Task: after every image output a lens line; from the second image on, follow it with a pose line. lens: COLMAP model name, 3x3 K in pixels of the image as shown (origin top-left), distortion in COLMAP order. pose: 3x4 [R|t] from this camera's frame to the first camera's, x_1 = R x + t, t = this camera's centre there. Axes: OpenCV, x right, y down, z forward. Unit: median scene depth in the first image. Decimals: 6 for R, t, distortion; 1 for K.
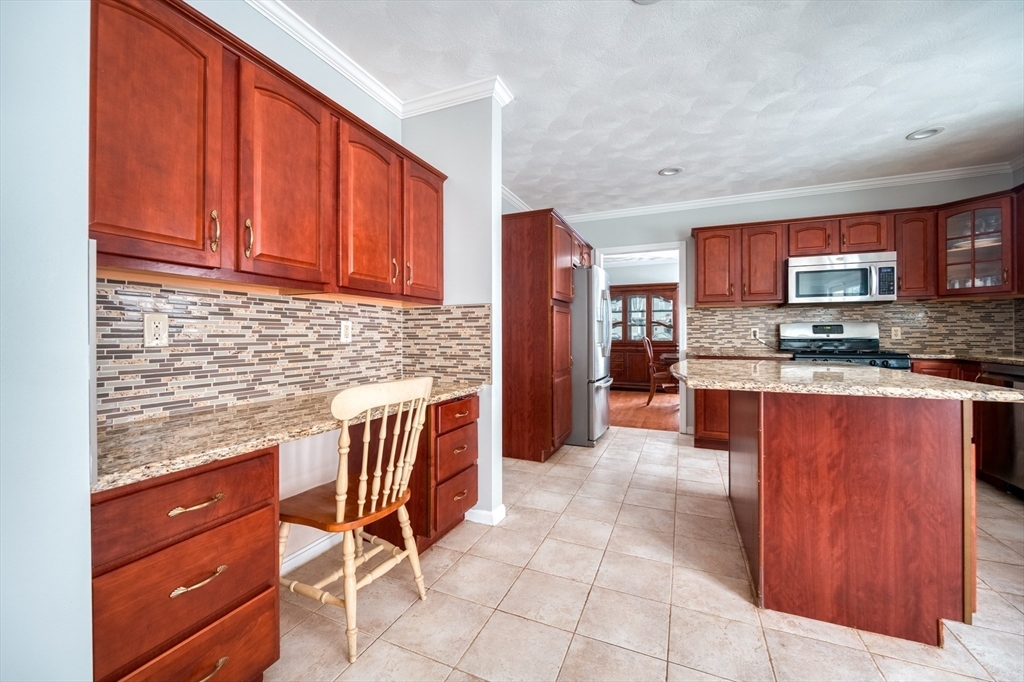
lens RADIAL K [[401.6, 0, 504.0], [0, 401.6, 332.8], [0, 0, 1]] dist [-0.011718, -0.000437]
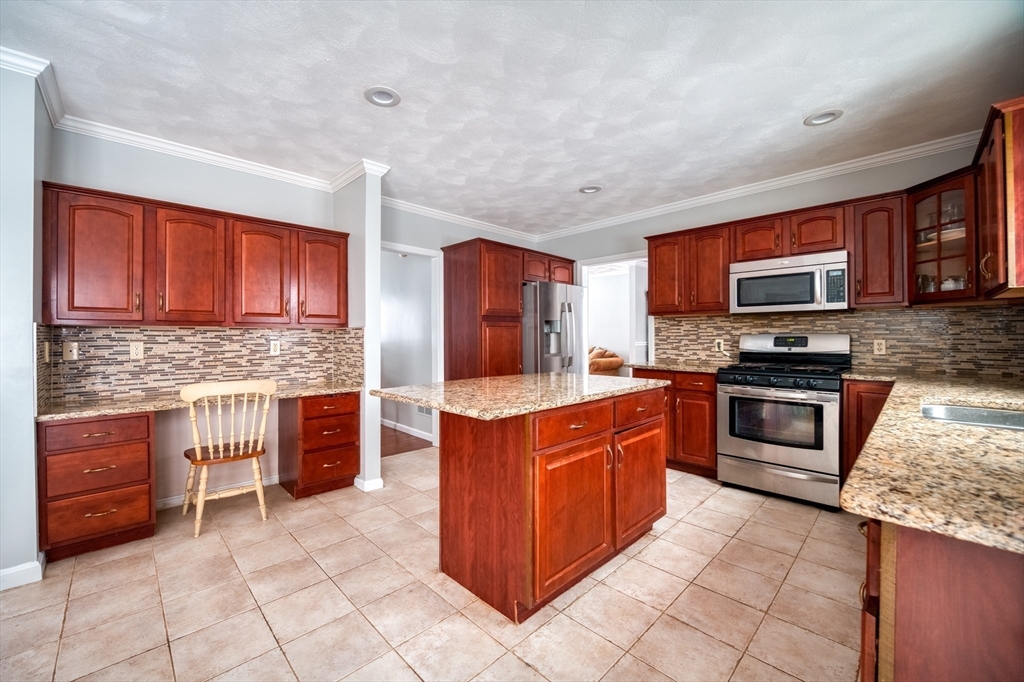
lens RADIAL K [[401.6, 0, 499.5], [0, 401.6, 334.8], [0, 0, 1]] dist [-0.011718, -0.000437]
pose [[0.926794, -0.003827, -0.375551, 0.618135], [0.005038, 0.999985, 0.002242, -0.032490], [0.375536, -0.003969, 0.926799, -0.056032]]
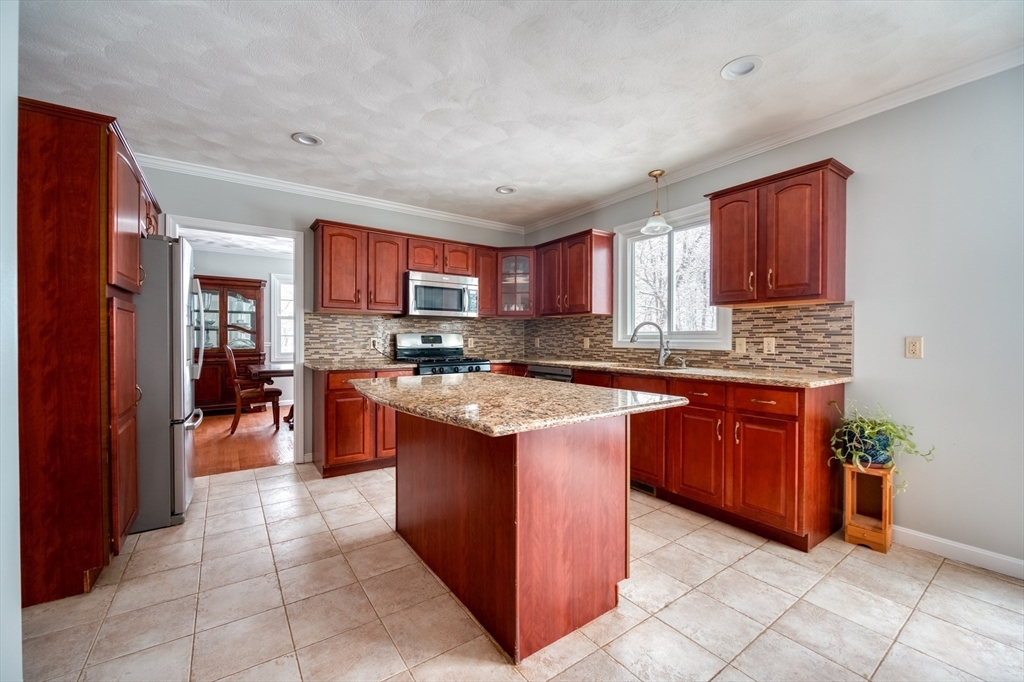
lens RADIAL K [[401.6, 0, 499.7], [0, 401.6, 341.6], [0, 0, 1]] dist [-0.011718, -0.000437]
pose [[0.521963, -0.004229, 0.852958, -0.062642], [-0.008789, 0.999908, 0.010336, -0.018219], [-0.852923, -0.012892, 0.521877, 0.273355]]
